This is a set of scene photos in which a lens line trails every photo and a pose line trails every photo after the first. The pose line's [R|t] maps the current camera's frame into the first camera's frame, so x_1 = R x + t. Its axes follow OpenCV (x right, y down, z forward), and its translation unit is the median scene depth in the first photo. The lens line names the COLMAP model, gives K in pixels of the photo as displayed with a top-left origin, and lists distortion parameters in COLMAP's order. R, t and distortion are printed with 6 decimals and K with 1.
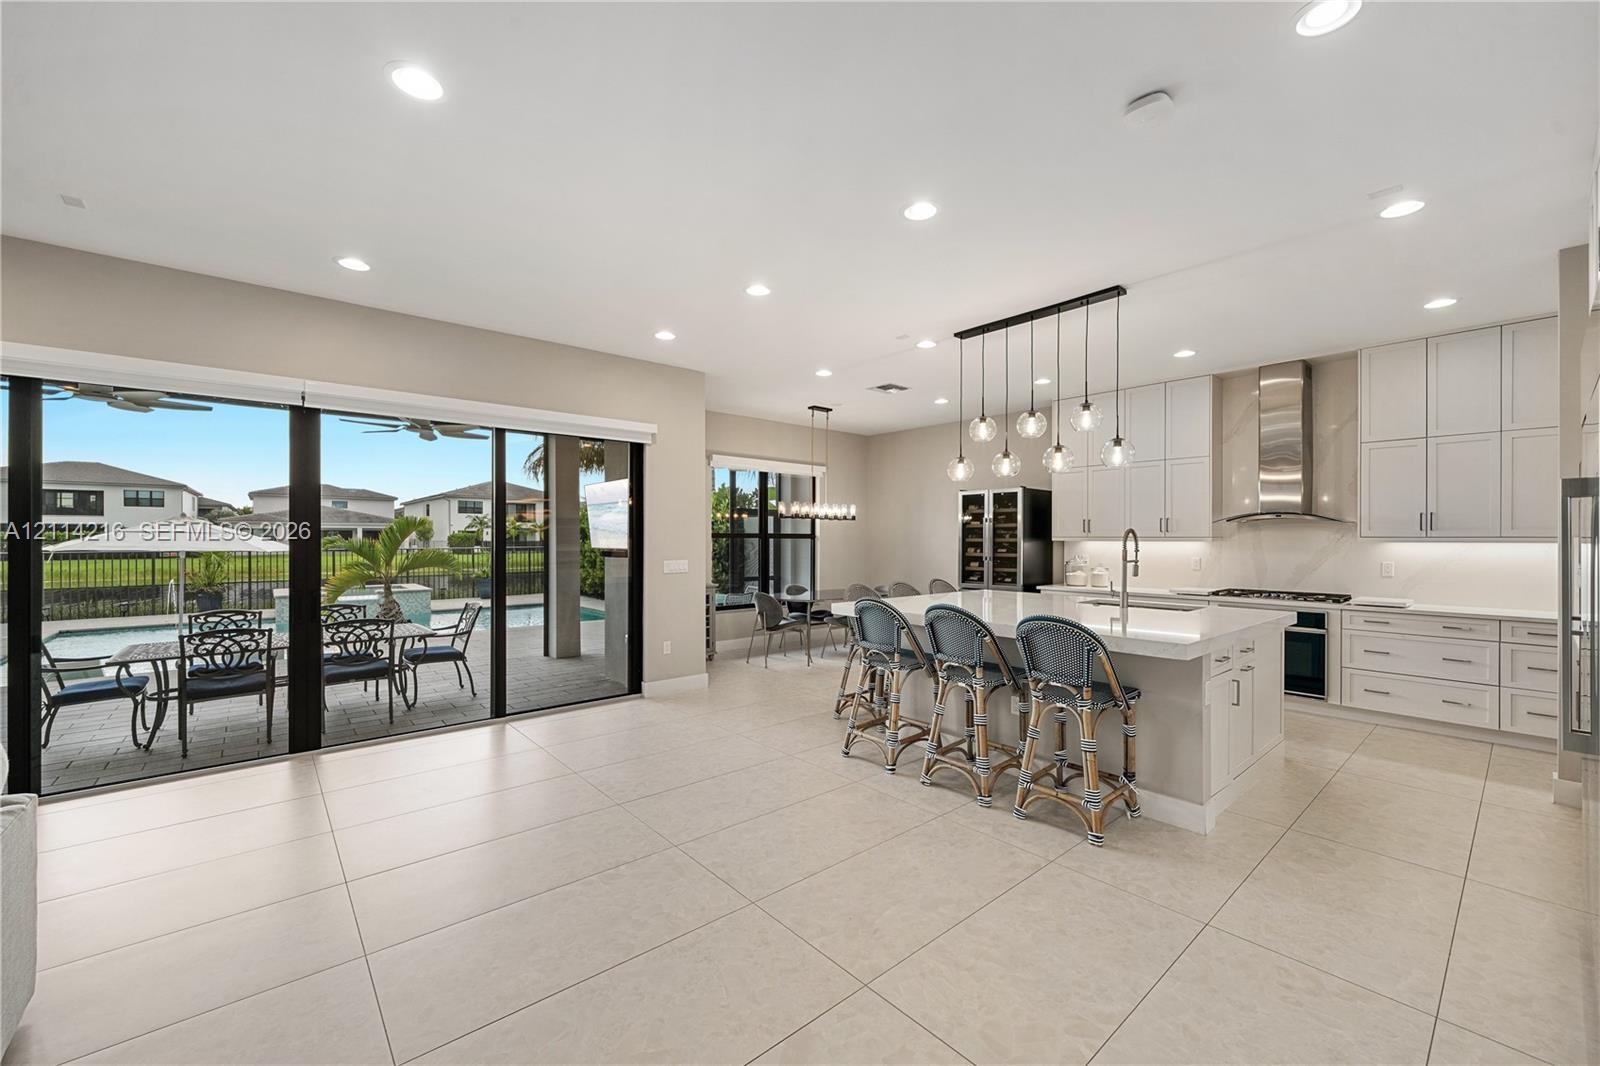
lens RADIAL K [[627.0, 0, 796.6], [0, 627.0, 538.0], [0, 0, 1]] dist [-0.001979, -0.000142]
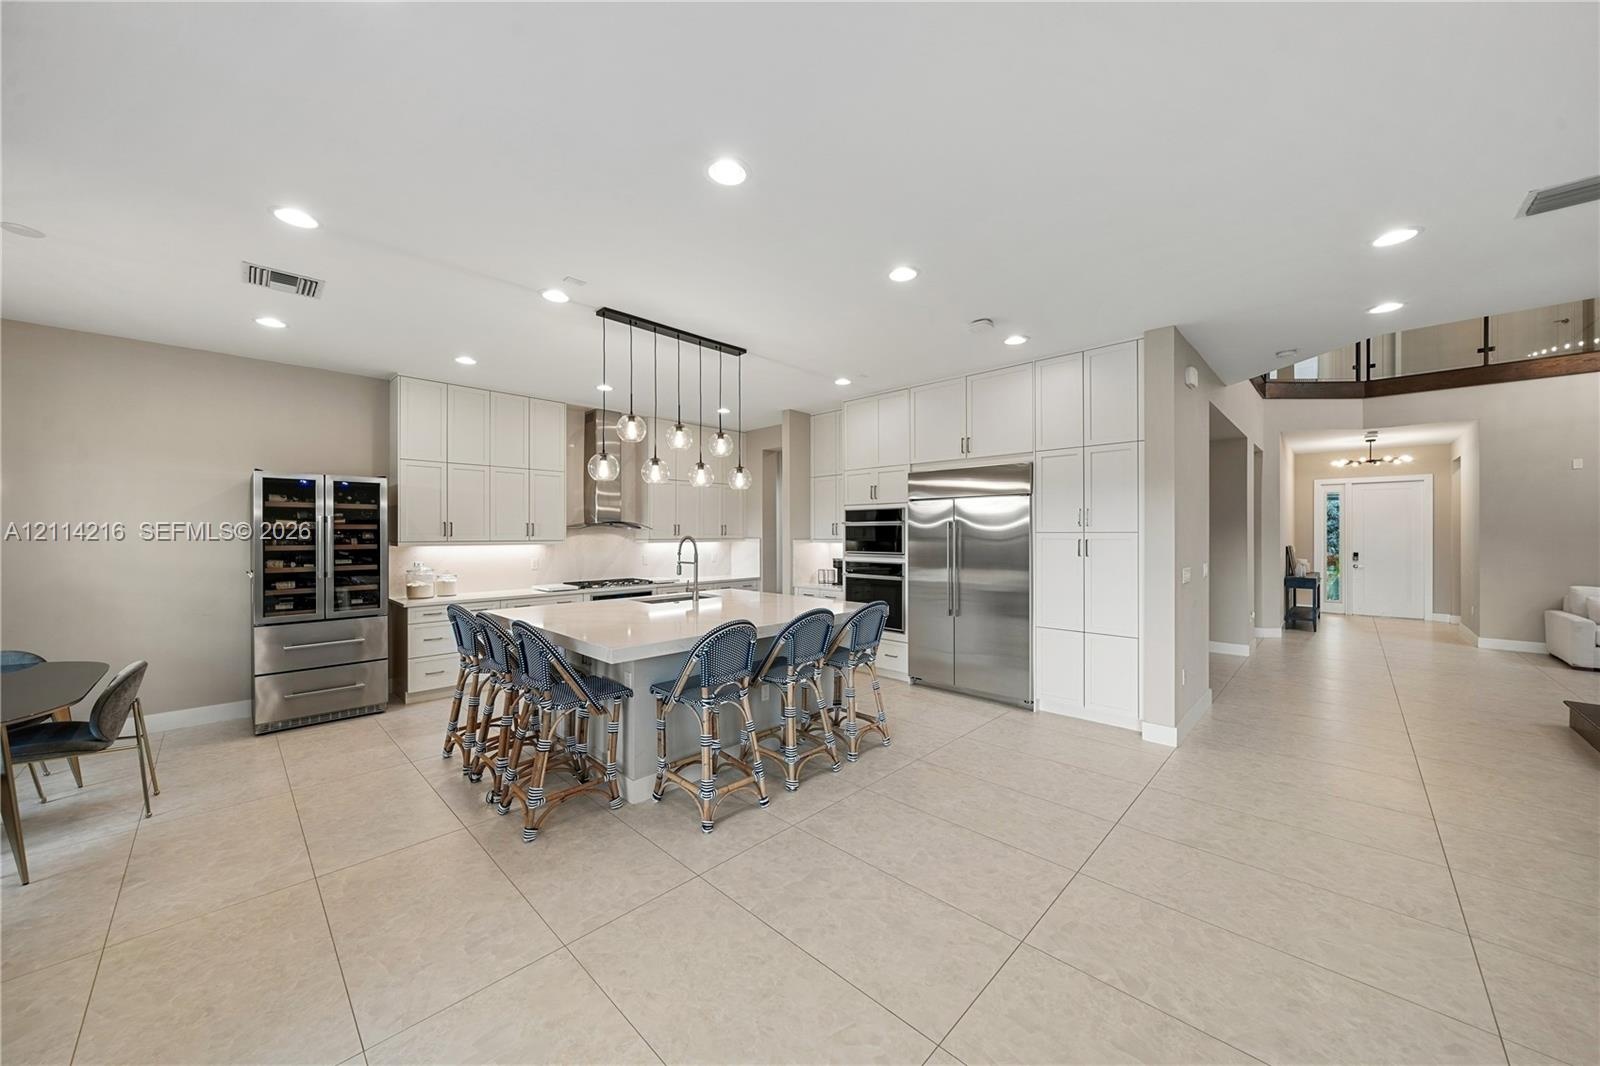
lens RADIAL K [[562.7, 0, 792.8], [0, 562.7, 533.6], [0, 0, 1]] dist [-0.000989, -0.000163]
pose [[-0.077901, -0.002476, 0.996958, -0.455714], [0.000086, 0.999997, 0.002490, -0.017605], [-0.996961, 0.000280, -0.077901, 0.691315]]
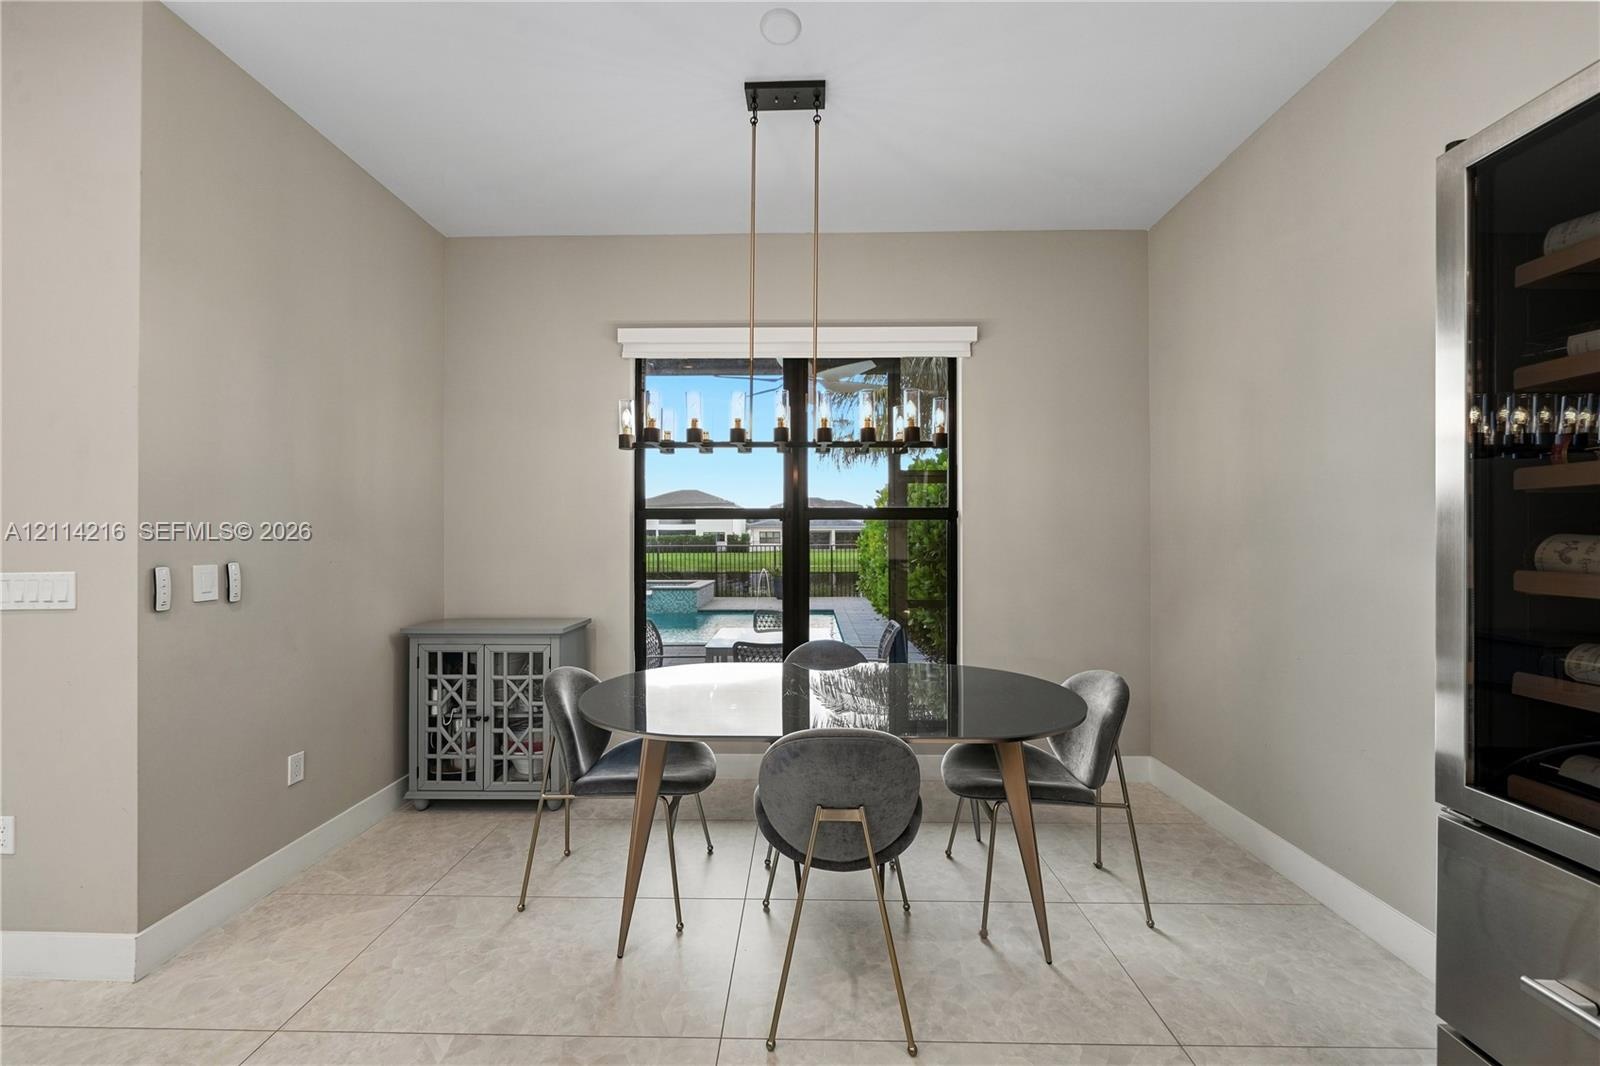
lens RADIAL K [[600.5, 0, 792.9], [0, 600.5, 536.9], [0, 0, 1]] dist [-0.001725, -0.000145]
pose [[0.745278, -0.005670, -0.666730, 0.322200], [0.004164, 0.999984, -0.003850, 0.020209], [0.666741, 0.000093, 0.745290, 1.062742]]
